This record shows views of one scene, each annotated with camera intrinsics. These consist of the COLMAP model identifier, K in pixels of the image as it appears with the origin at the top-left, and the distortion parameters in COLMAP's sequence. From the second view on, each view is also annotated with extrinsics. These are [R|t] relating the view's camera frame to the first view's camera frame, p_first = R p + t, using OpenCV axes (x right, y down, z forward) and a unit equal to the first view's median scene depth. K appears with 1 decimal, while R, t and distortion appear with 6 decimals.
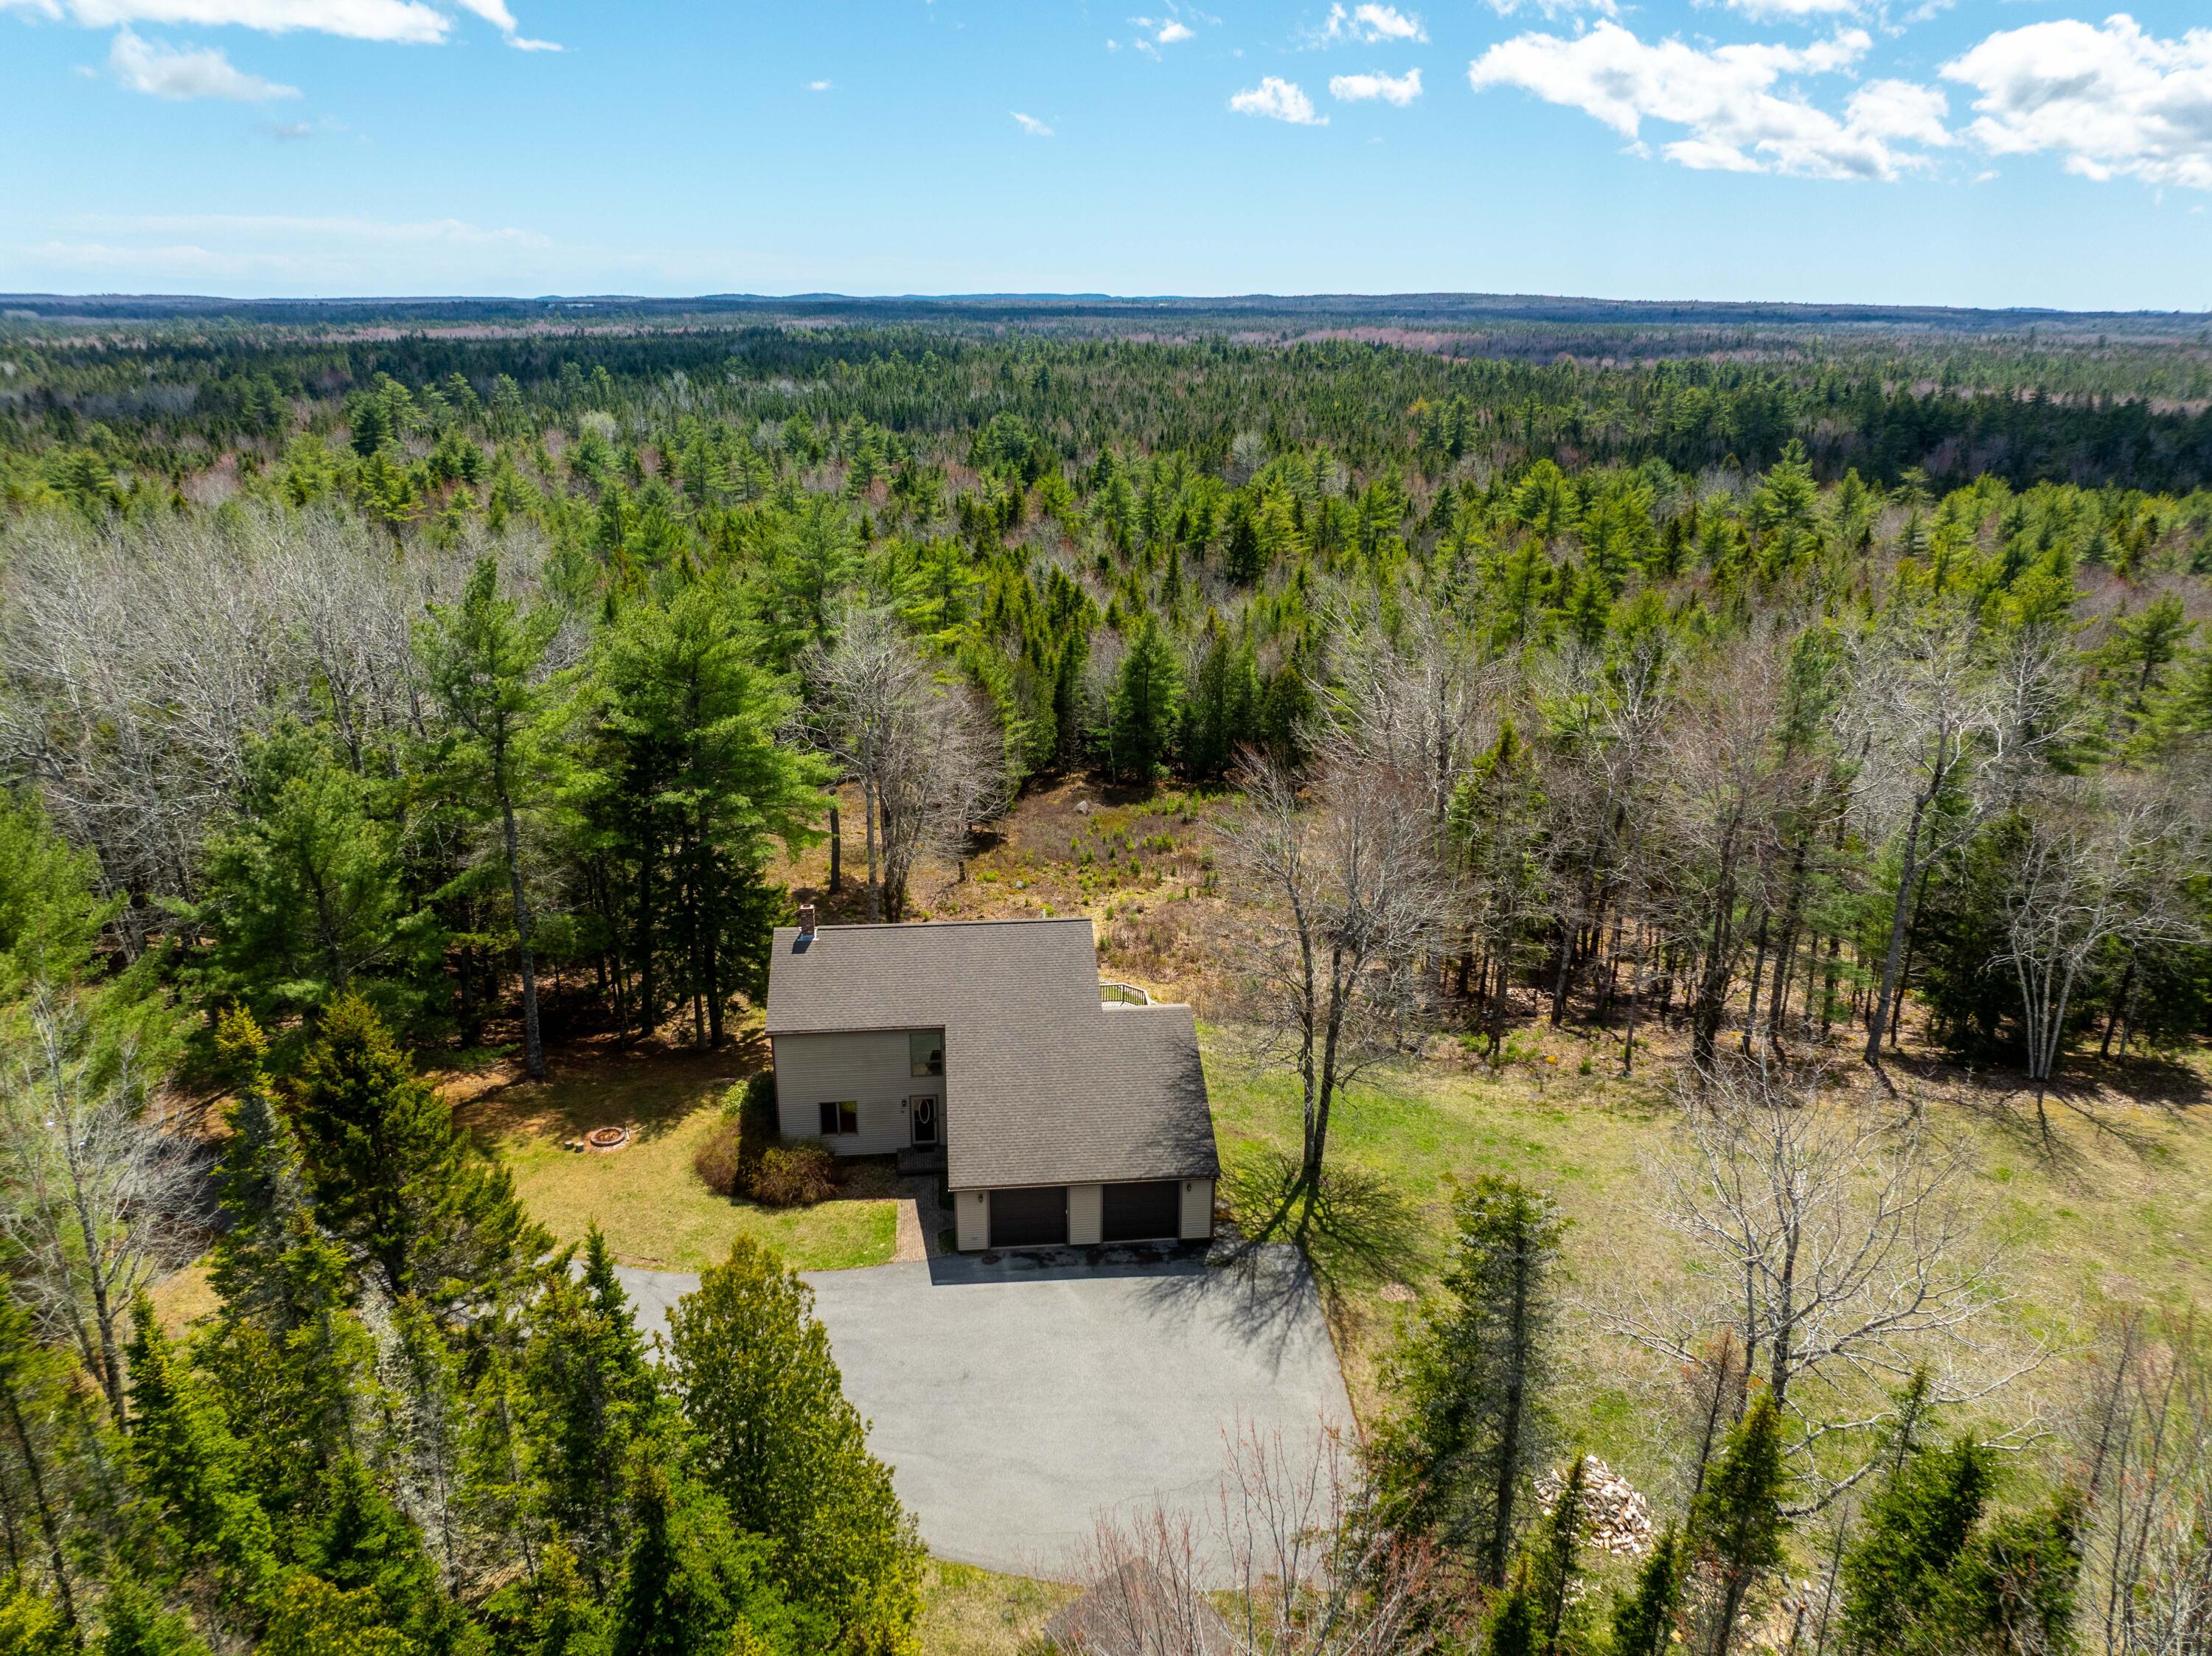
lens RADIAL K [[1546.6, 0, 1106.0], [0, 1546.6, 828.0], [0, 0, 1]] dist [-0.040107, -0.000933]
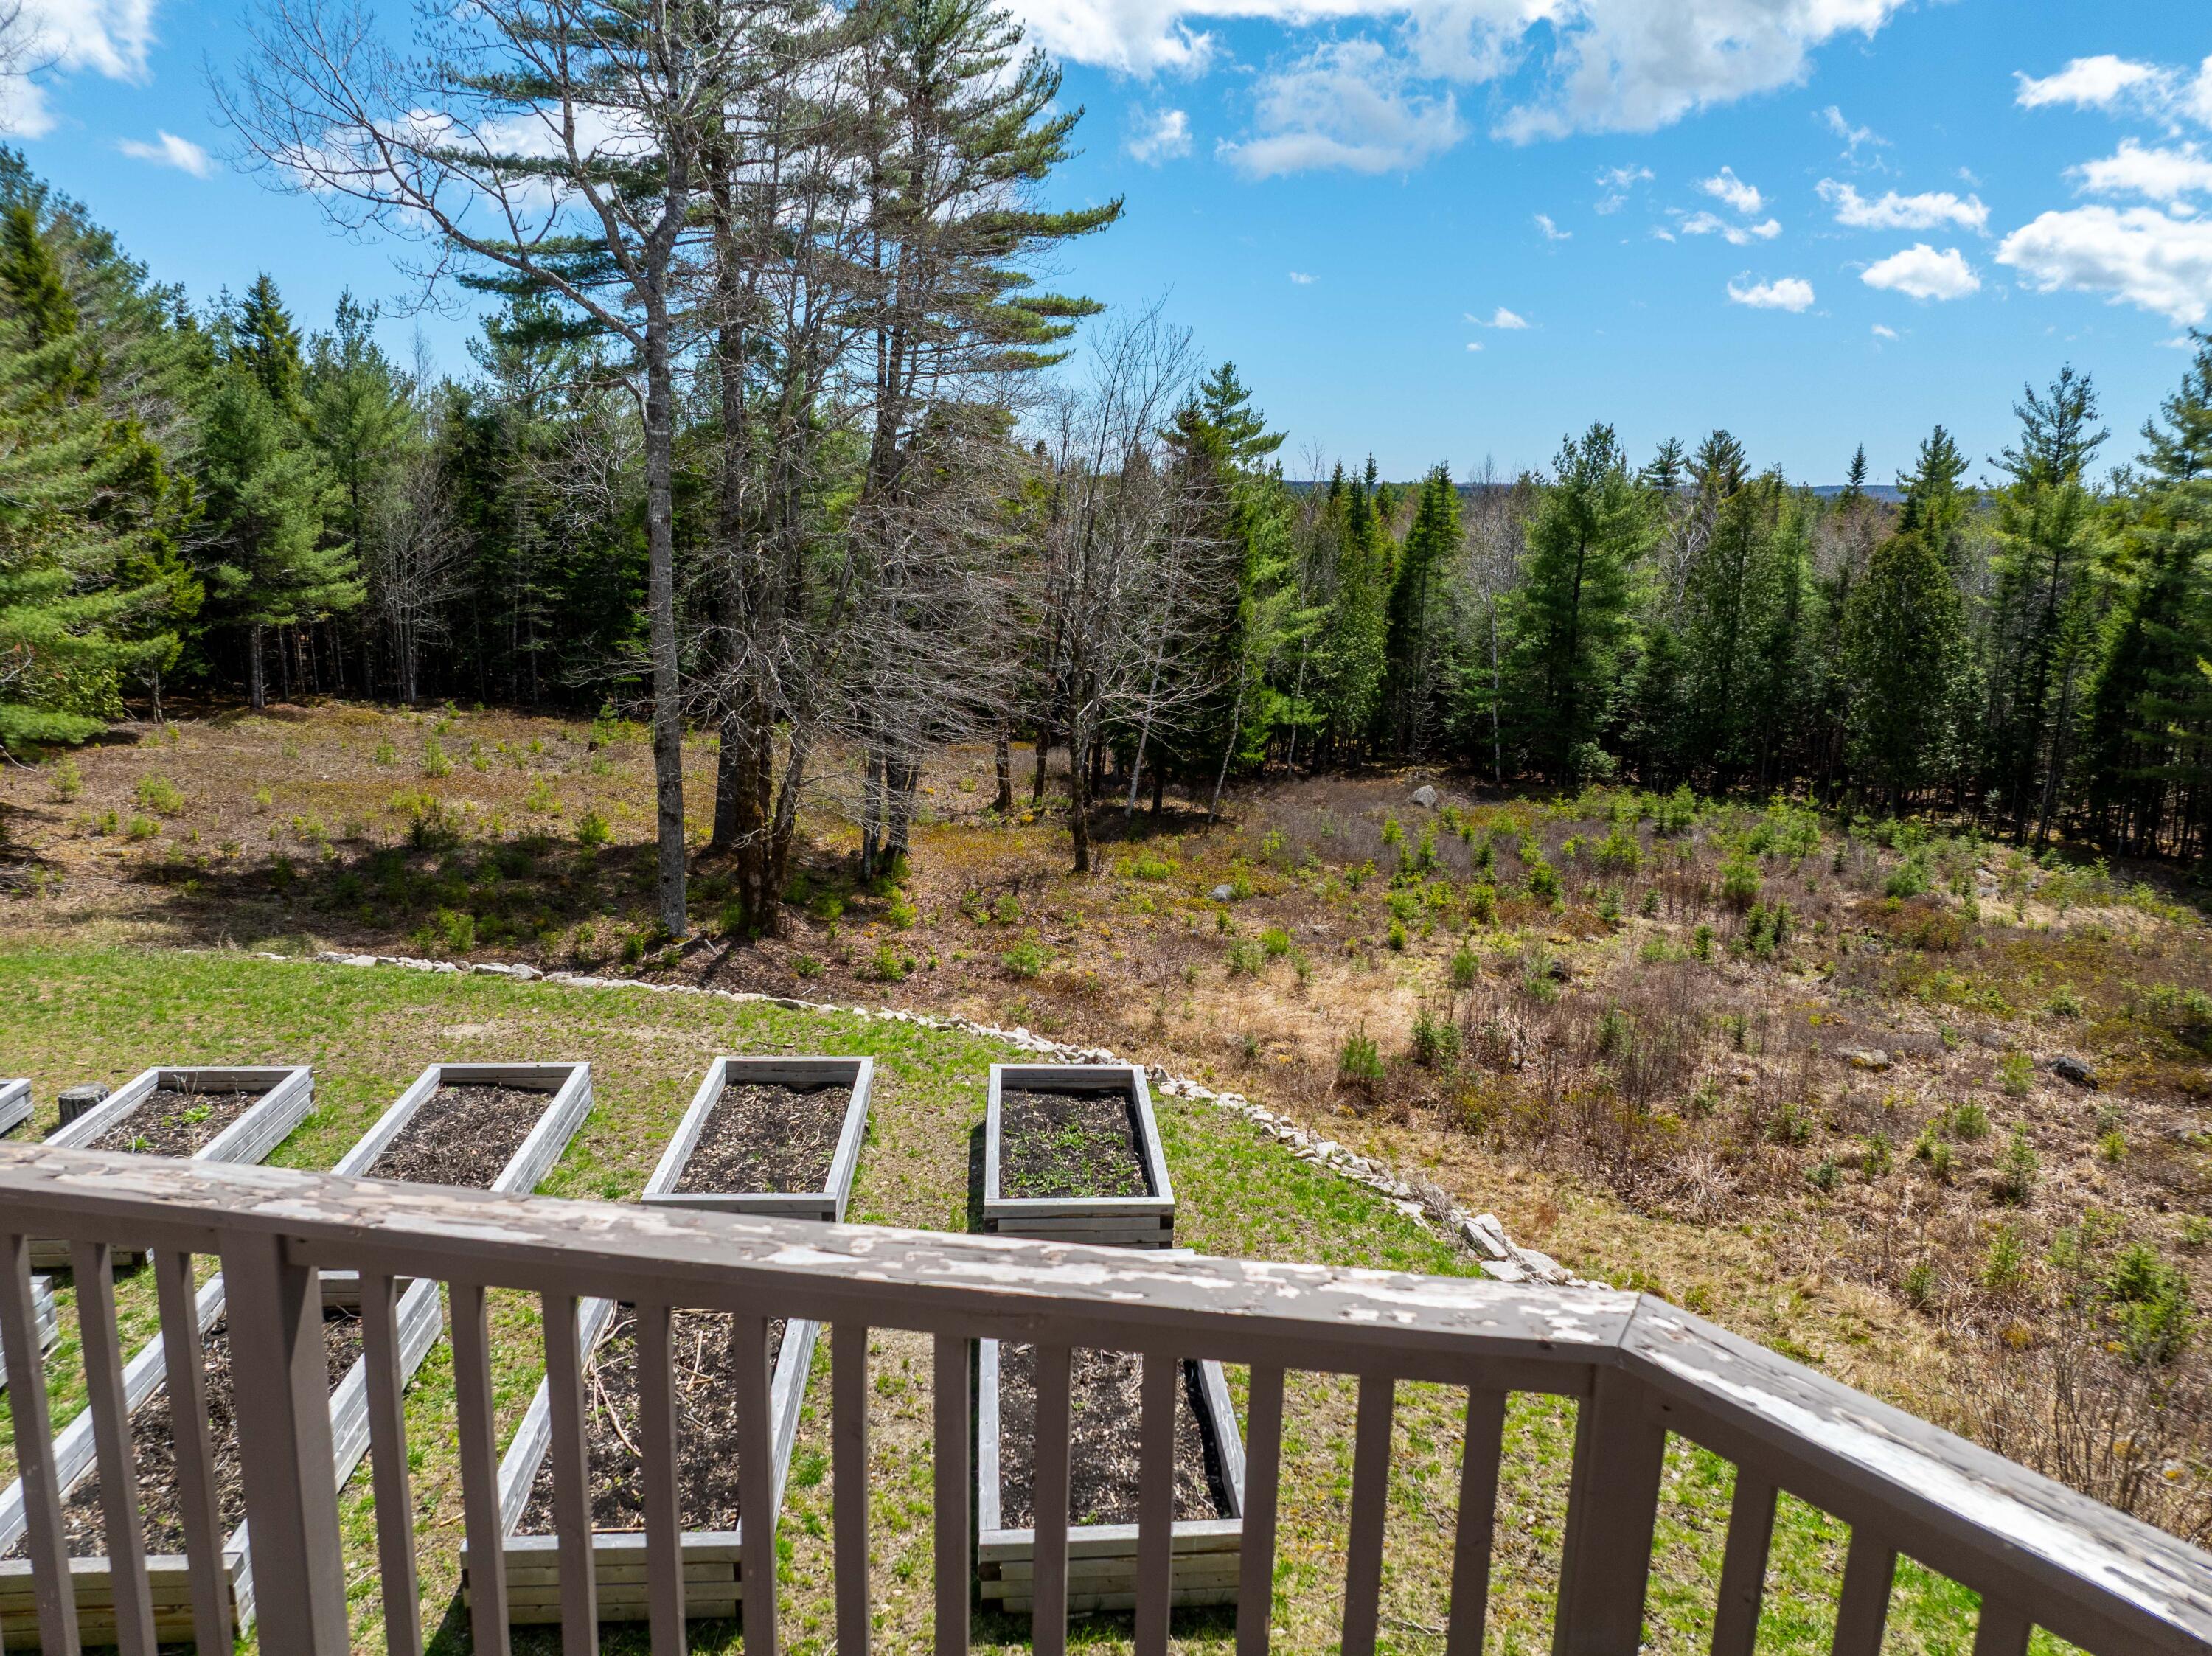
lens RADIAL K [[1546.6, 0, 1106.0], [0, 1546.6, 828.0], [0, 0, 1]] dist [-0.040107, -0.000933]
pose [[0.967996, 0.067336, -0.241764, 0.006297], [-0.094546, 0.990203, -0.102761, 0.069306], [0.232476, 0.122330, 0.964878, 0.705317]]
